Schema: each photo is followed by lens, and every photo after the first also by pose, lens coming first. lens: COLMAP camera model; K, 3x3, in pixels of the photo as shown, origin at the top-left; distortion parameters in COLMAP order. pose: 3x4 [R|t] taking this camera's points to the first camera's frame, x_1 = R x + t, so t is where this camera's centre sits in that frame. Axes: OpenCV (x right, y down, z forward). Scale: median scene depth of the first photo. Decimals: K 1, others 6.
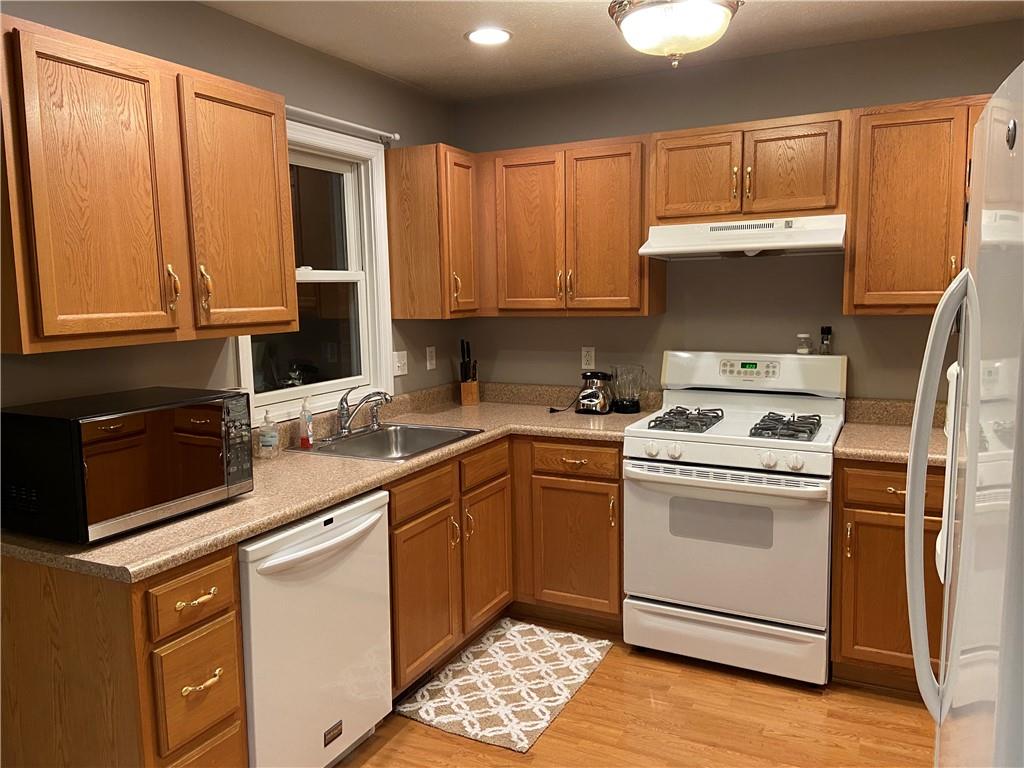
lens RADIAL K [[778.0, 0, 511.5], [0, 778.0, 378.8], [0, 0, 1]] dist [0.119793, -0.154656]
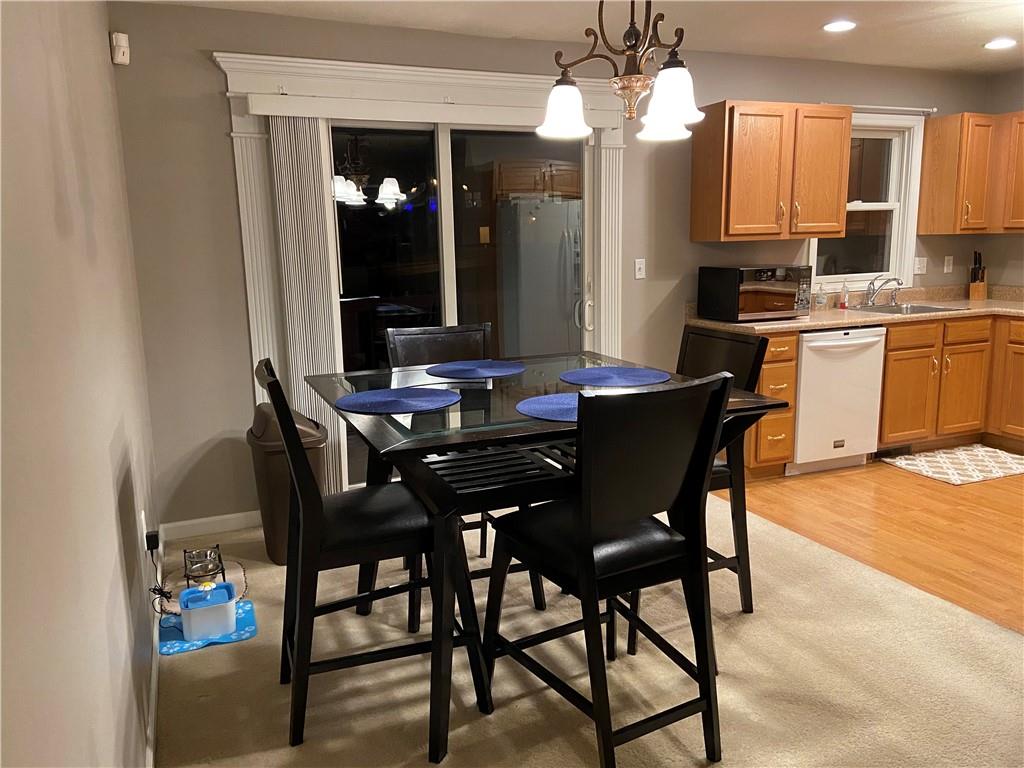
lens RADIAL K [[778.0, 0, 511.5], [0, 778.0, 378.8], [0, 0, 1]] dist [0.119793, -0.154656]
pose [[0.768253, 0.114655, -0.629795, 0.270143], [-0.068769, 0.992918, 0.096874, 0.115552], [0.636442, -0.031113, 0.770697, -0.748983]]
